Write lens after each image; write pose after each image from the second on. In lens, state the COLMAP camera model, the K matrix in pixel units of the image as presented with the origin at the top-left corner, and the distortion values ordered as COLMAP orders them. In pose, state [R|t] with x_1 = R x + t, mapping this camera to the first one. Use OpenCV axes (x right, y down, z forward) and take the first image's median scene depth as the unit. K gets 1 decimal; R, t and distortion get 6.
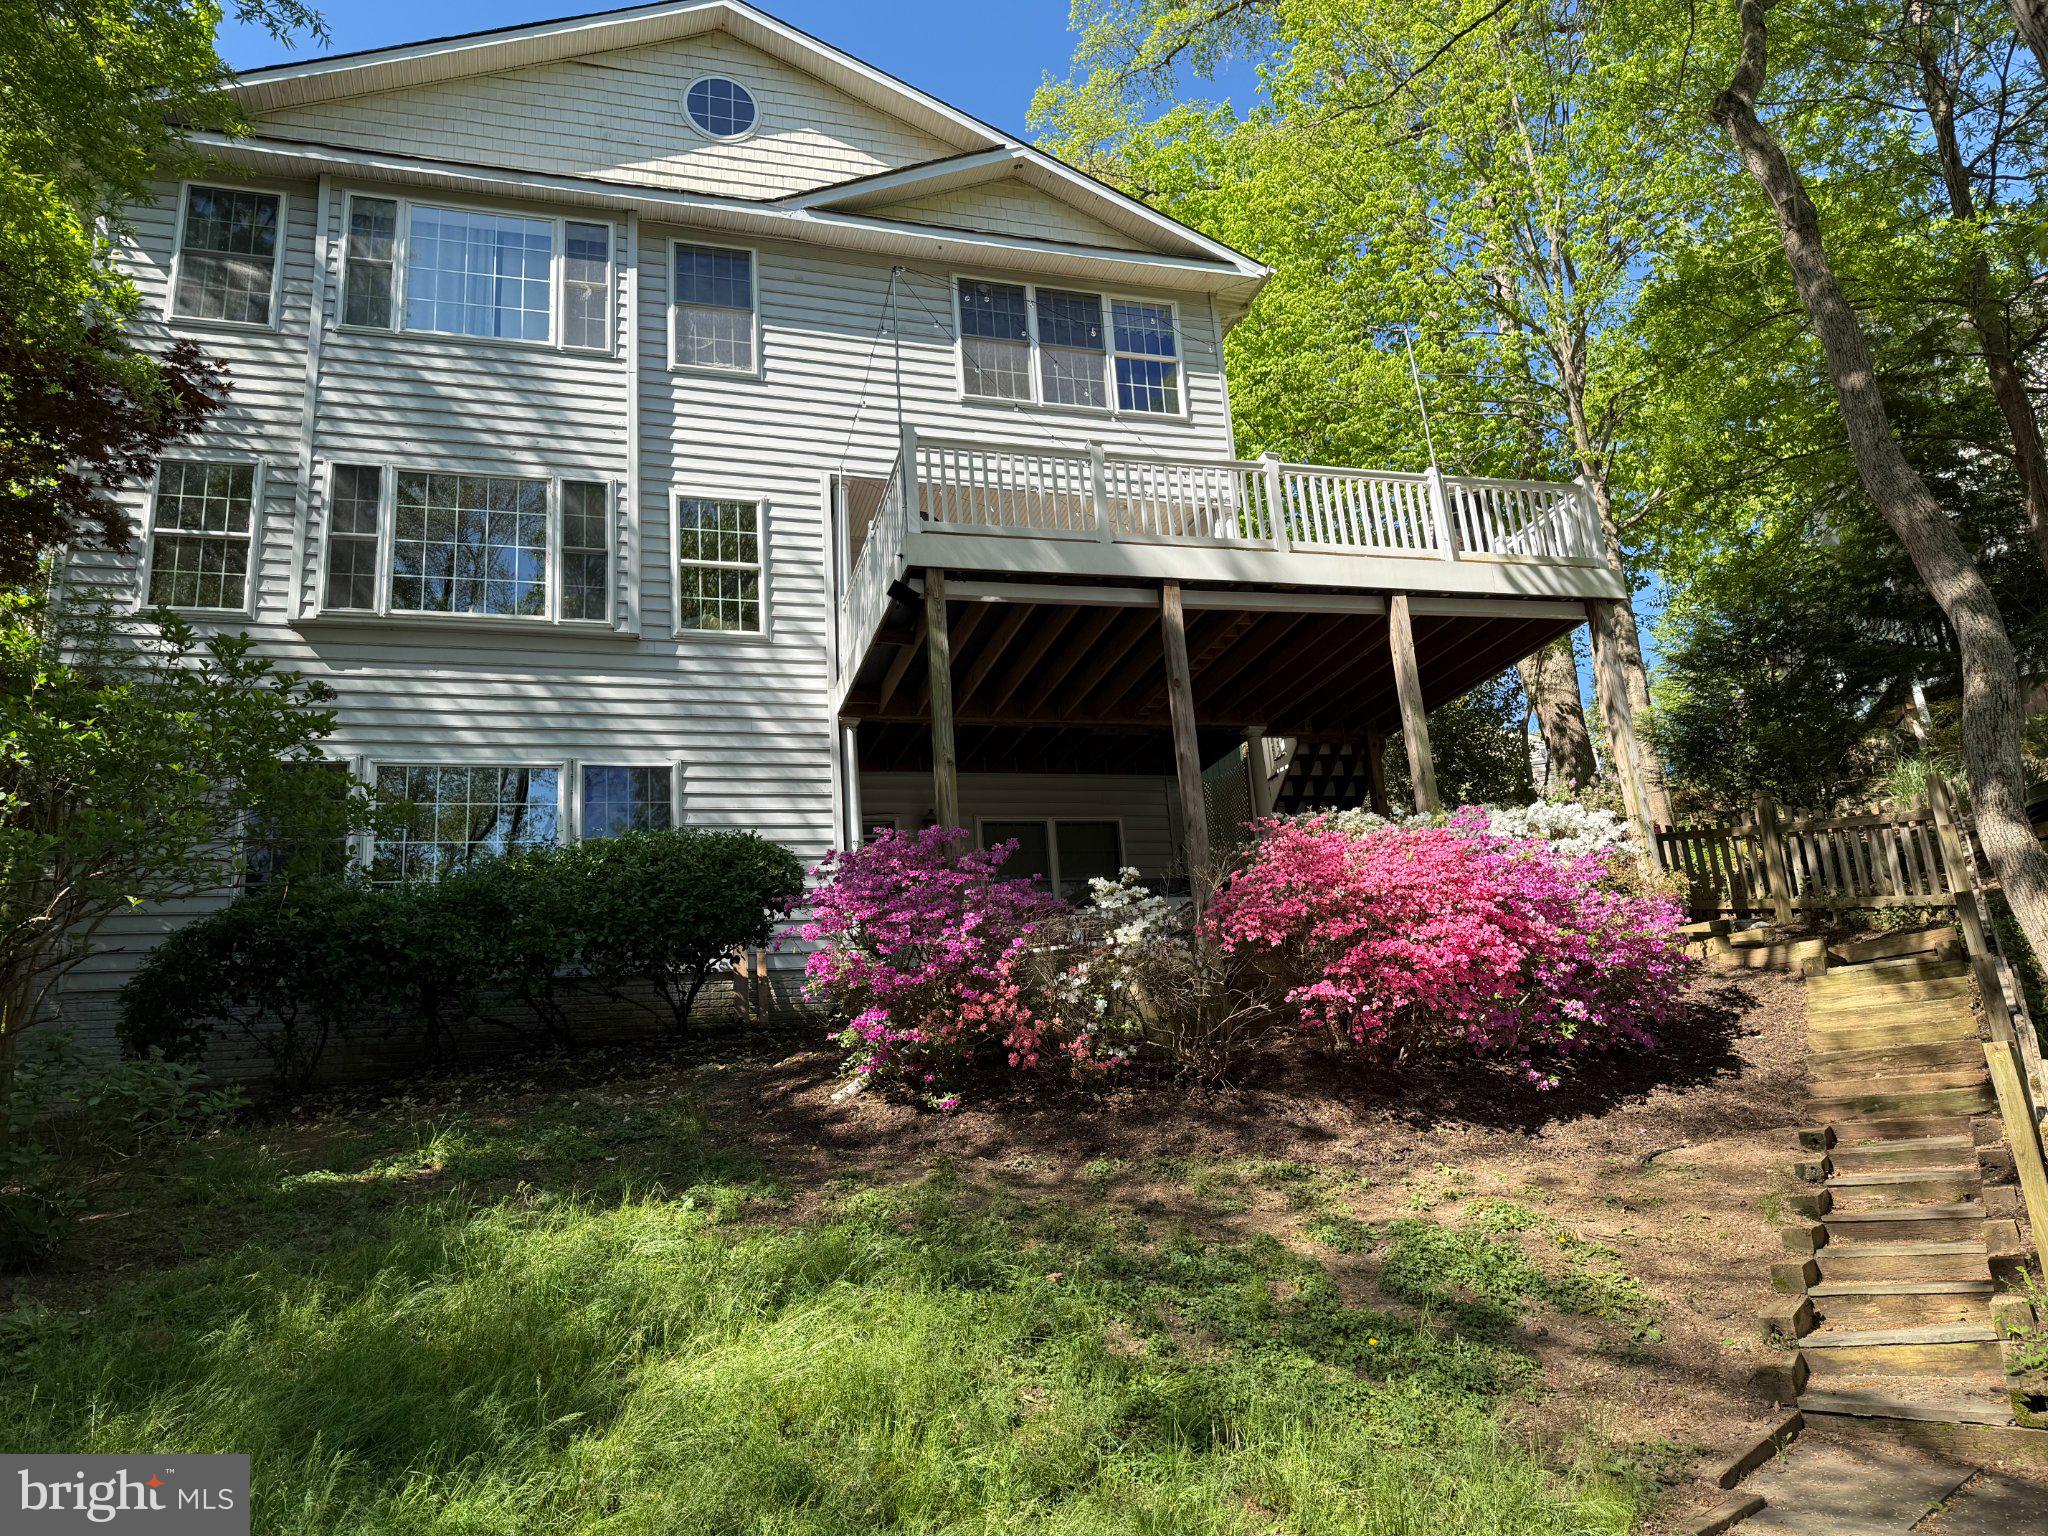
lens RADIAL K [[1432.7, 0, 1024.9], [0, 1432.7, 797.9], [0, 0, 1]] dist [0.115027, -0.184091]
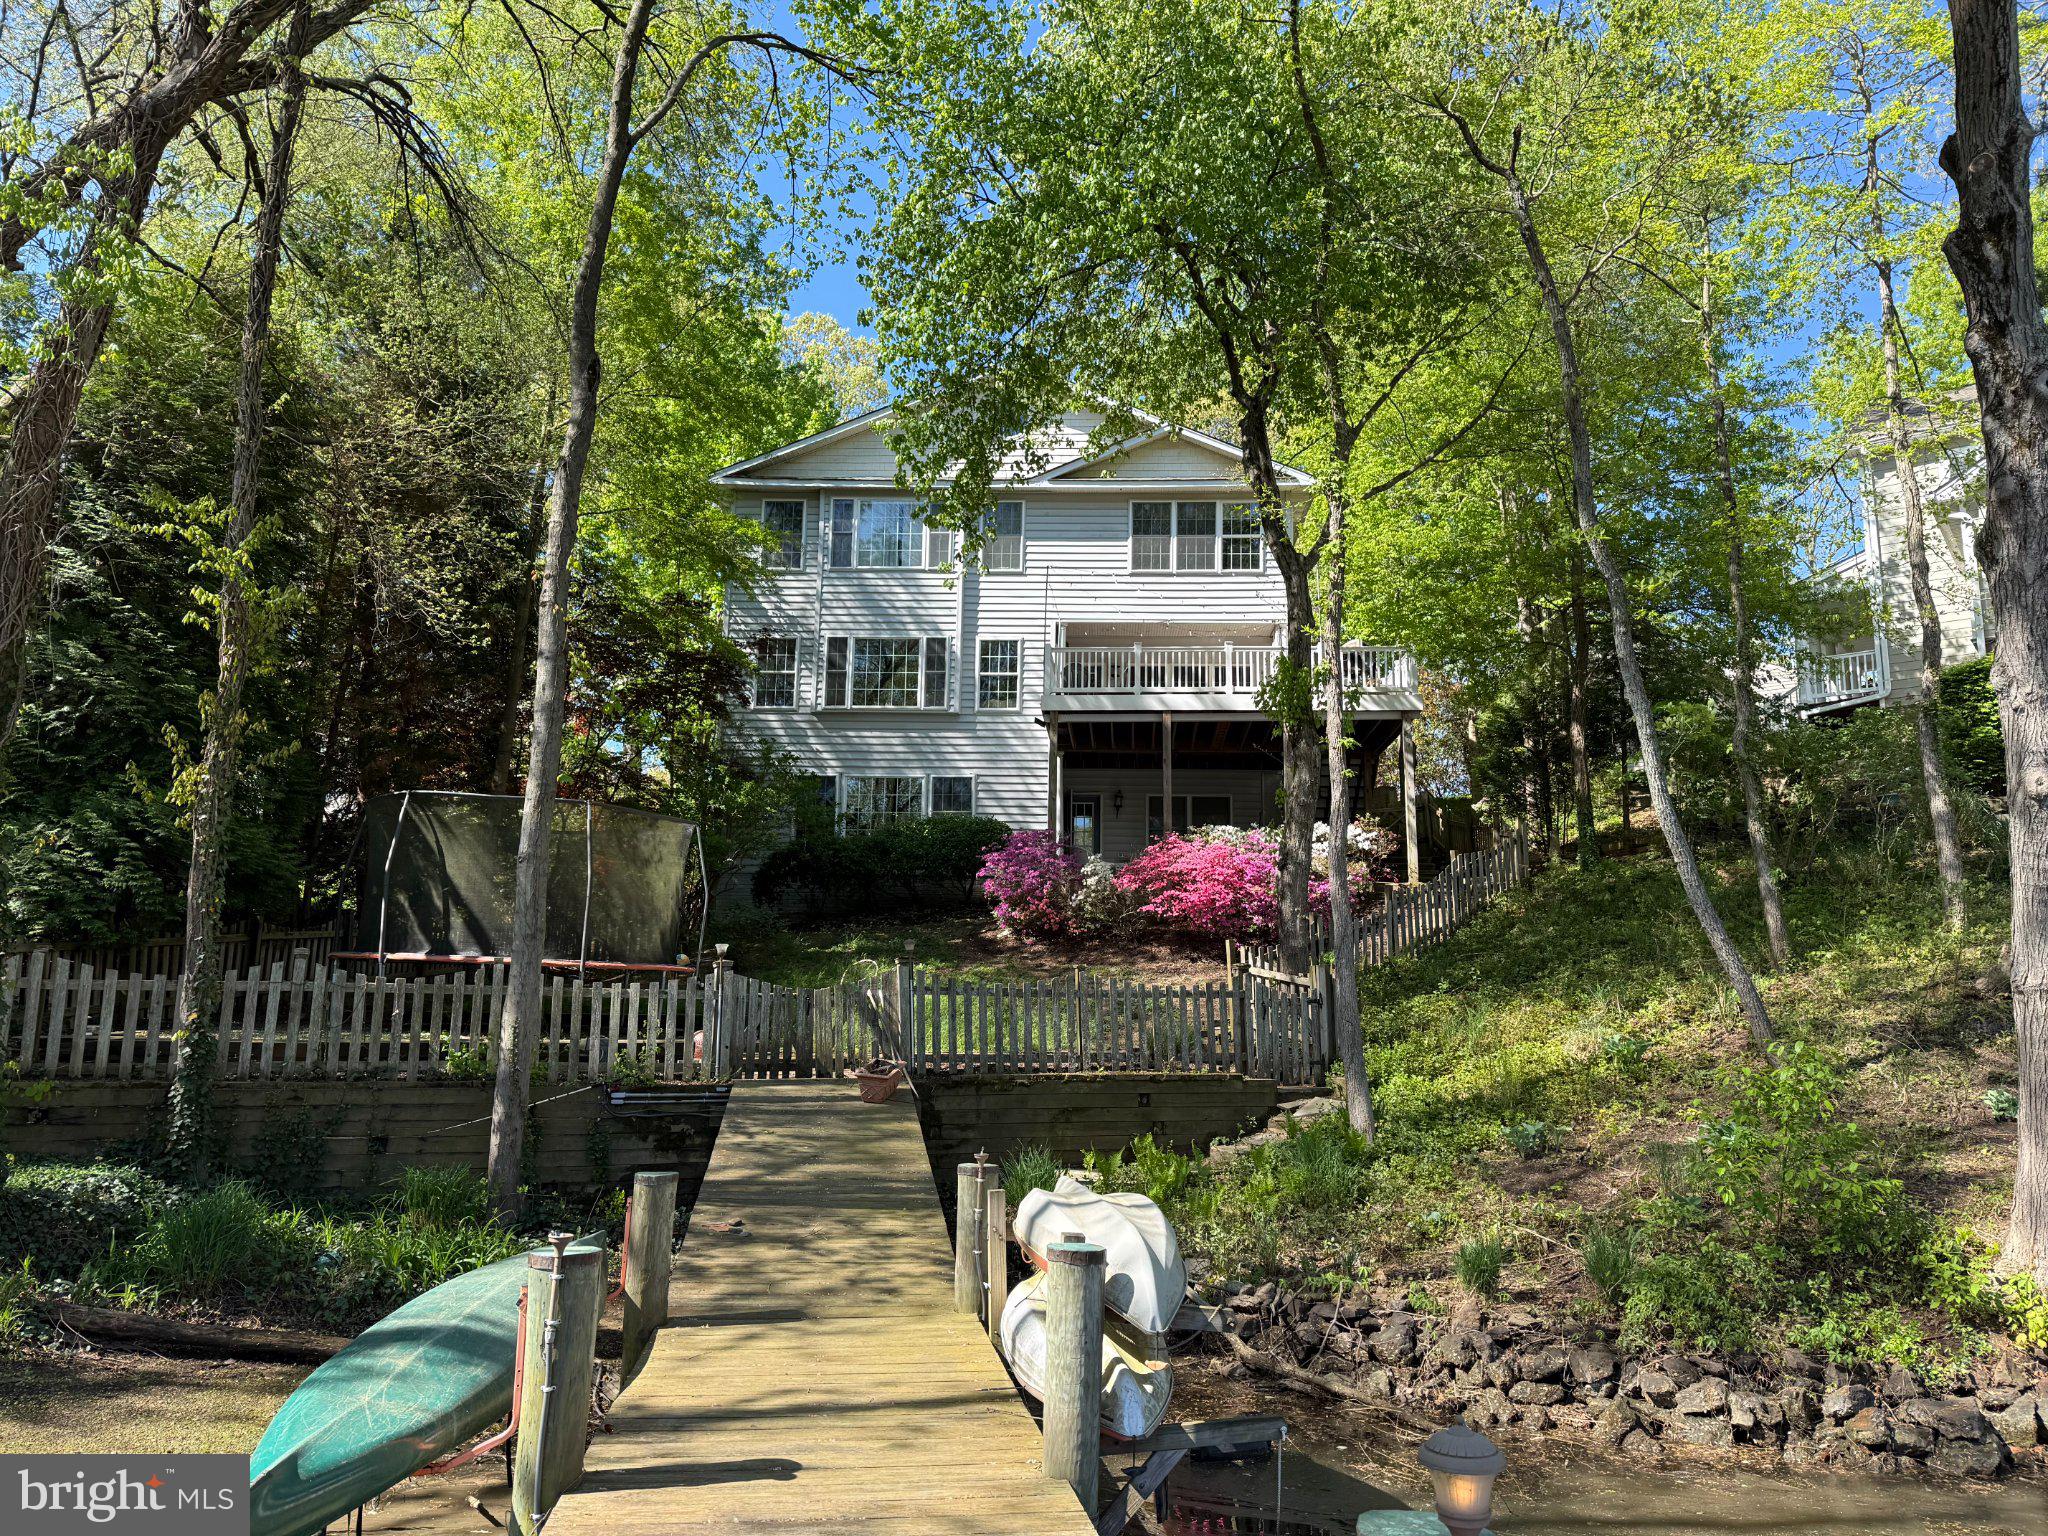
lens RADIAL K [[1448.2, 0, 1023.4], [0, 1448.2, 773.8], [0, 0, 1]] dist [0.080295, -0.082132]
pose [[0.947140, 0.027512, -0.319639, 0.481197], [0.002314, 0.995705, 0.092557, -0.212247], [0.320813, -0.088404, 0.943008, -0.932059]]
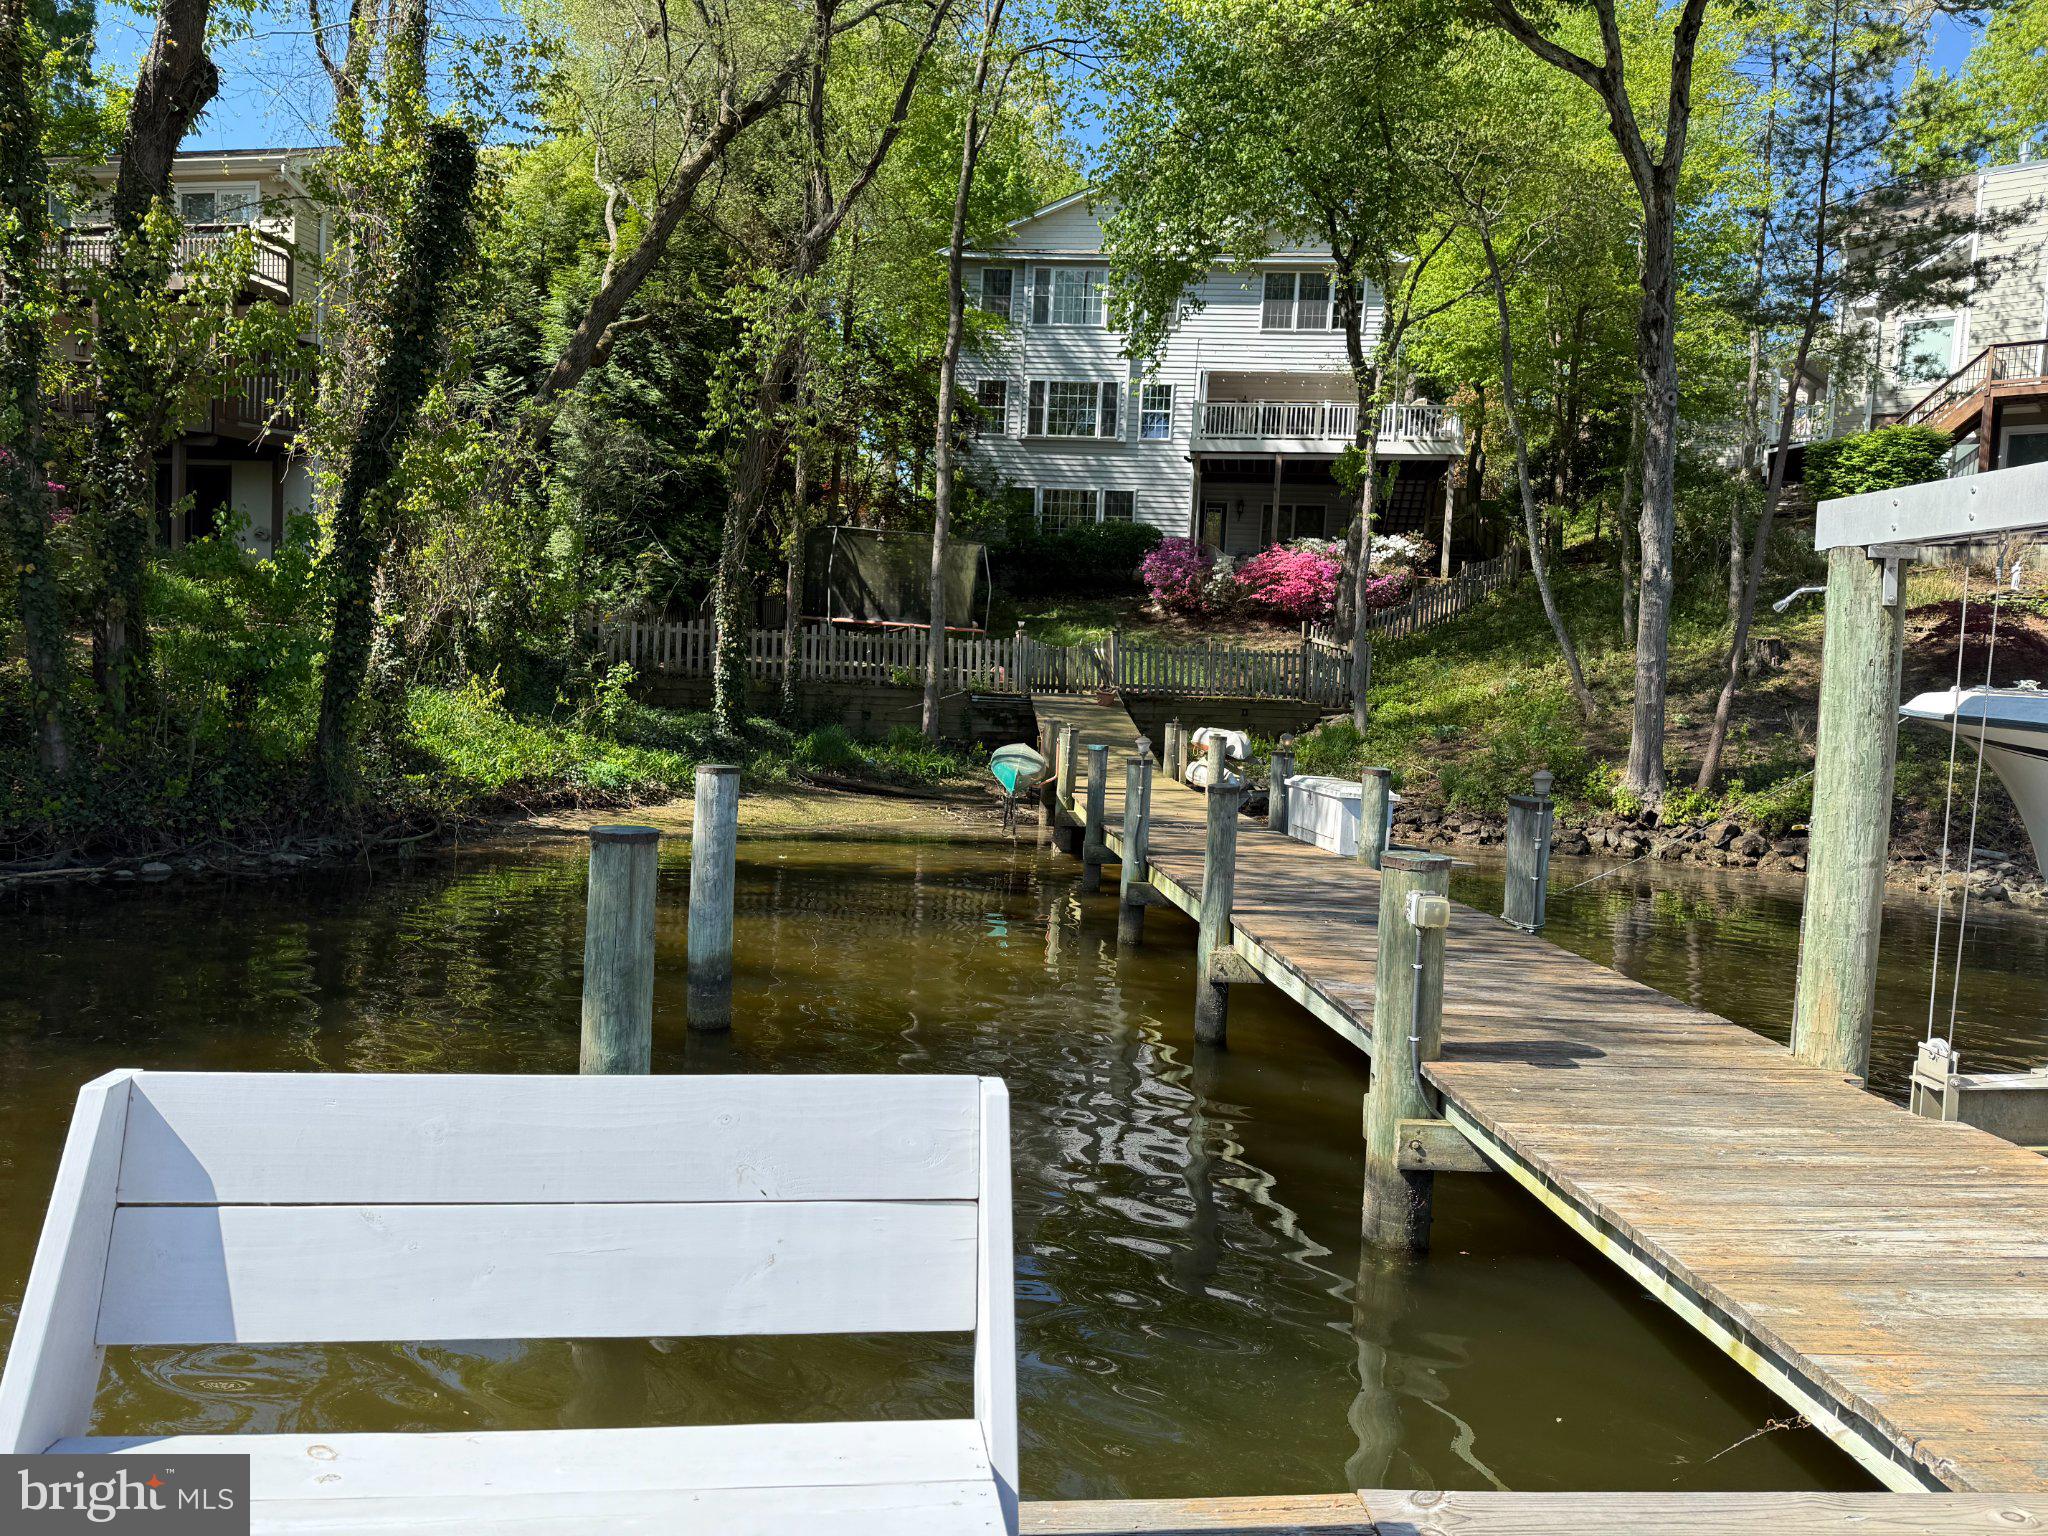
lens RADIAL K [[1432.7, 0, 1024.9], [0, 1432.7, 797.9], [0, 0, 1]] dist [0.115027, -0.184091]
pose [[0.918198, 0.142418, -0.369635, 0.680120], [-0.006814, 0.938674, 0.344738, -0.419619], [0.396064, -0.314019, 0.862859, -1.699592]]
